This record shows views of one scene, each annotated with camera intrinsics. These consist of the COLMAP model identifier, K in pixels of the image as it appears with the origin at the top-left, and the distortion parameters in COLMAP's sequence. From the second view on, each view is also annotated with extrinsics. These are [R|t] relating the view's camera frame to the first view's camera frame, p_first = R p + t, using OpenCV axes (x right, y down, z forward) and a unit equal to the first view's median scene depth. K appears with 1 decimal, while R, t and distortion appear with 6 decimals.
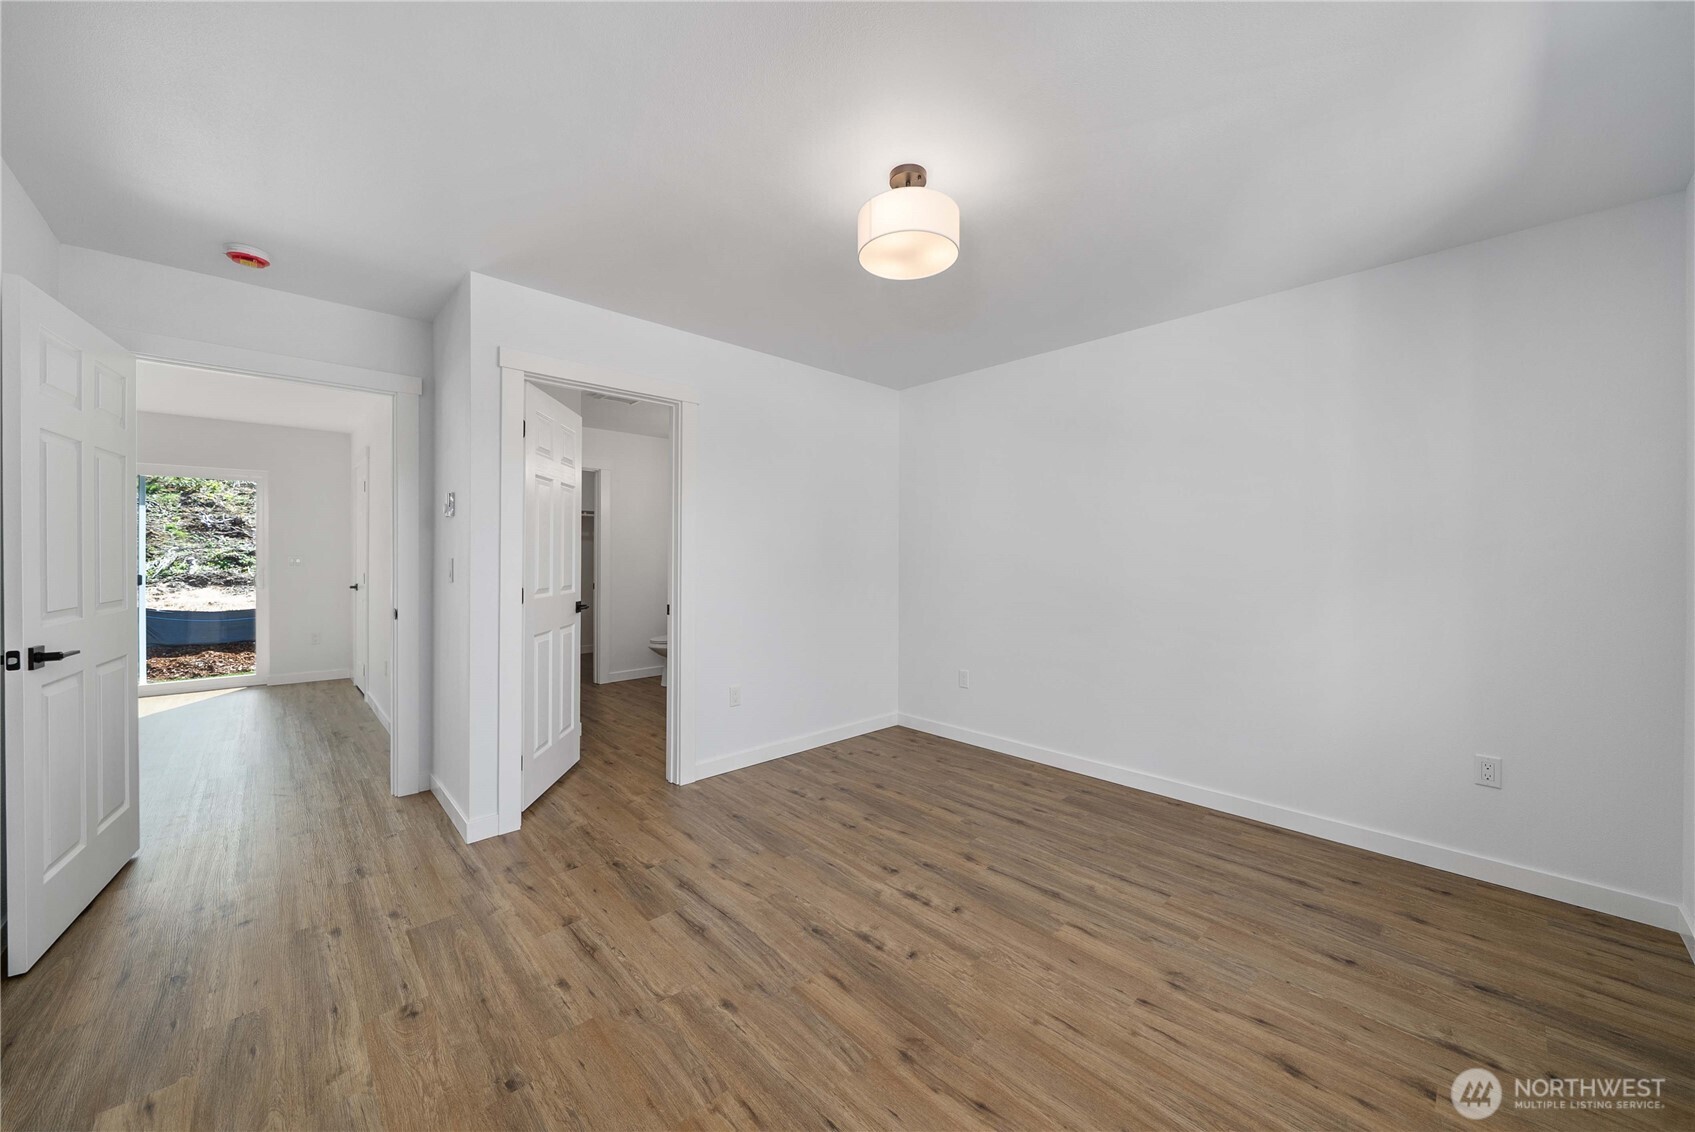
lens RADIAL K [[624.2, 0, 848.0], [0, 624.2, 559.0], [0, 0, 1]] dist [-0.002794, -0.000063]
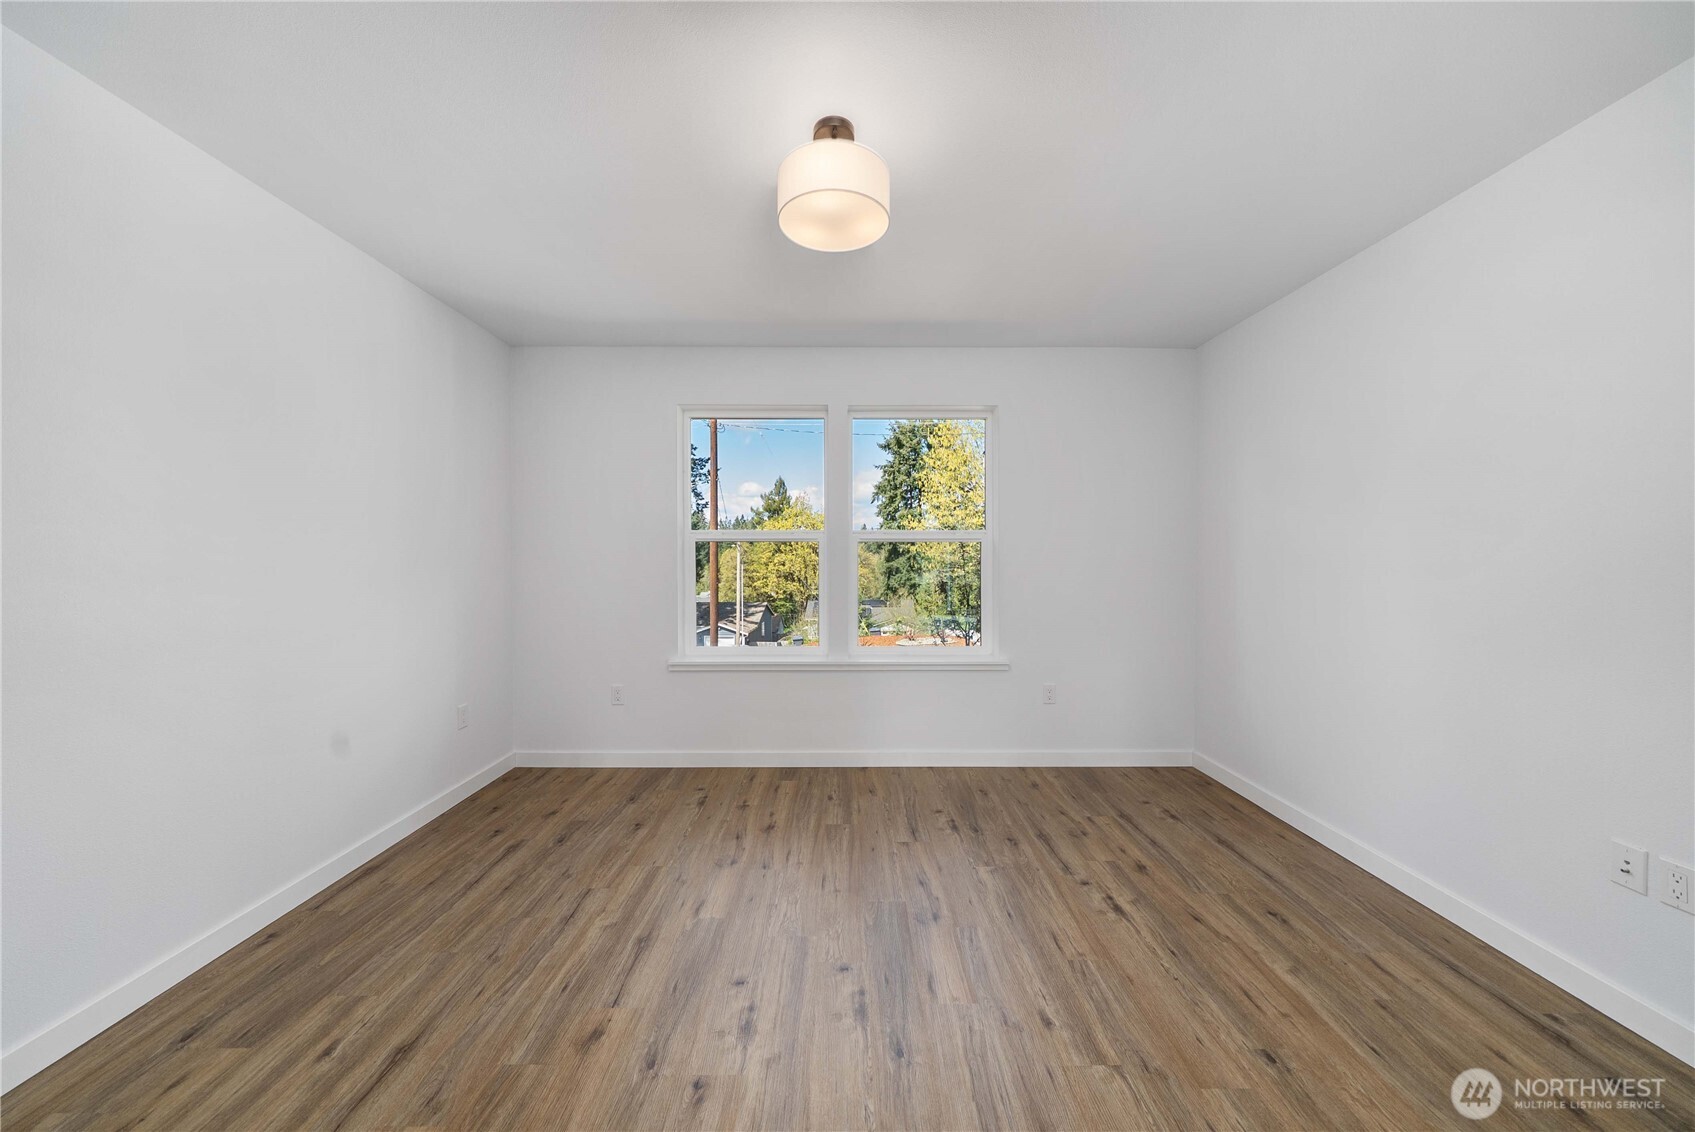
lens RADIAL K [[588.2, 0, 840.1], [0, 588.2, 562.8], [0, 0, 1]] dist [-0.006325, 0.000040]
pose [[-0.725927, -0.012015, 0.687667, -0.480937], [-0.001195, 0.999868, 0.016208, -0.010560], [-0.687771, 0.010944, -0.725845, 1.559197]]
